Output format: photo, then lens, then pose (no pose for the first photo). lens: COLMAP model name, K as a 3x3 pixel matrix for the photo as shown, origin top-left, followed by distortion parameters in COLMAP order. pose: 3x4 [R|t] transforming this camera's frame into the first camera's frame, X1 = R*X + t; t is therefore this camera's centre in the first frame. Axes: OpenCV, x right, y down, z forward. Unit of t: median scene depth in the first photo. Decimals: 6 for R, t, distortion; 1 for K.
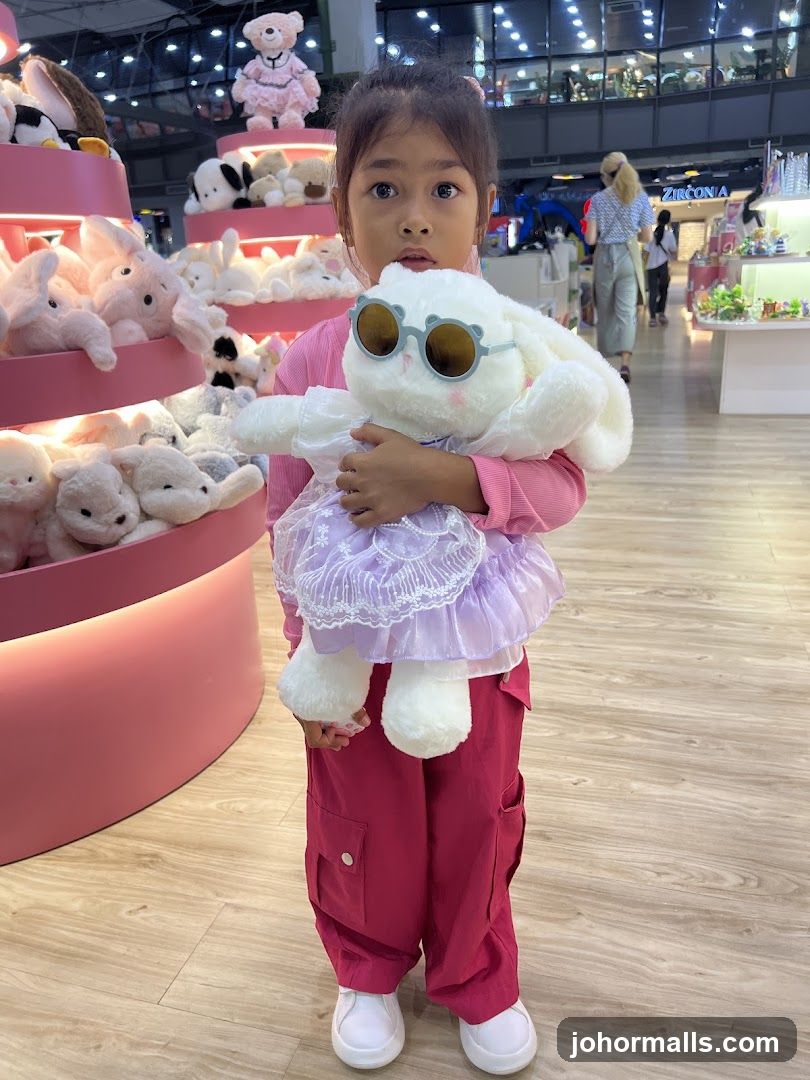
lens RADIAL K [[862.4, 0, 405.0], [0, 862.4, 540.0], [0, 0, 1]] dist [0.022279, -0.010959]
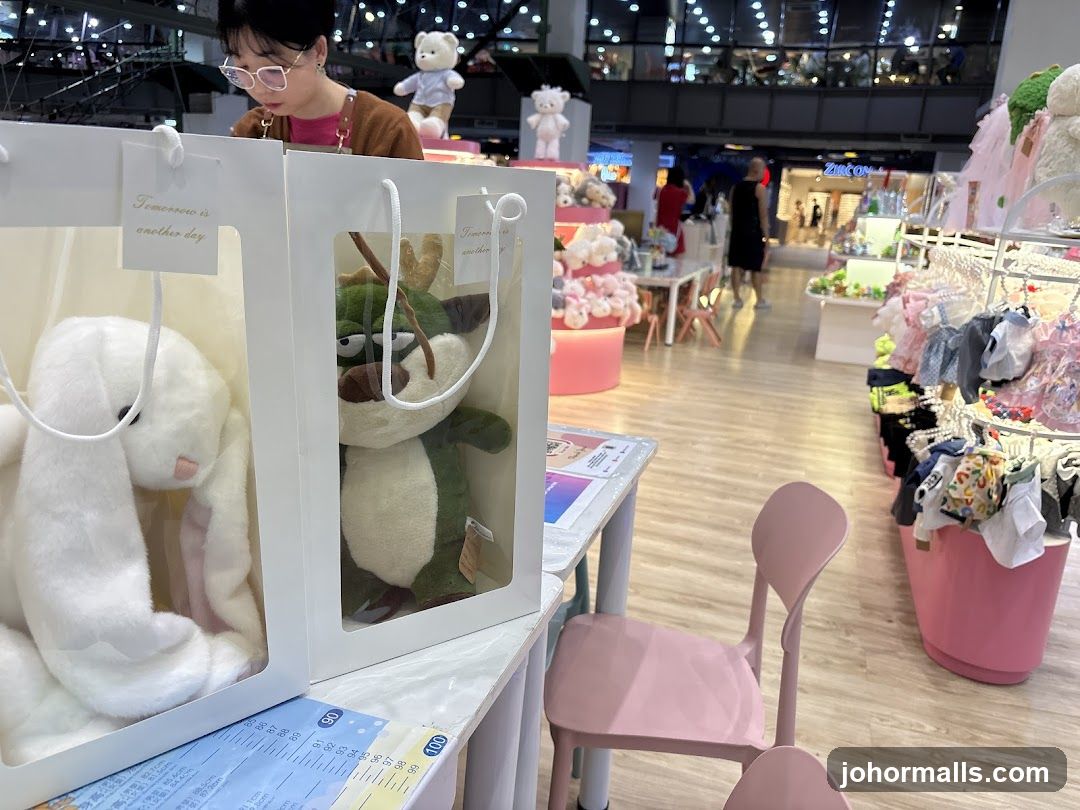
lens RADIAL K [[862.4, 0, 520.9], [0, 862.4, 409.8], [0, 0, 1]] dist [0.022279, -0.010959]
pose [[0.993227, 0.110296, -0.036526, -0.013774], [-0.112443, 0.991649, -0.063160, 0.020540], [0.029255, 0.066839, 0.997335, -0.108282]]
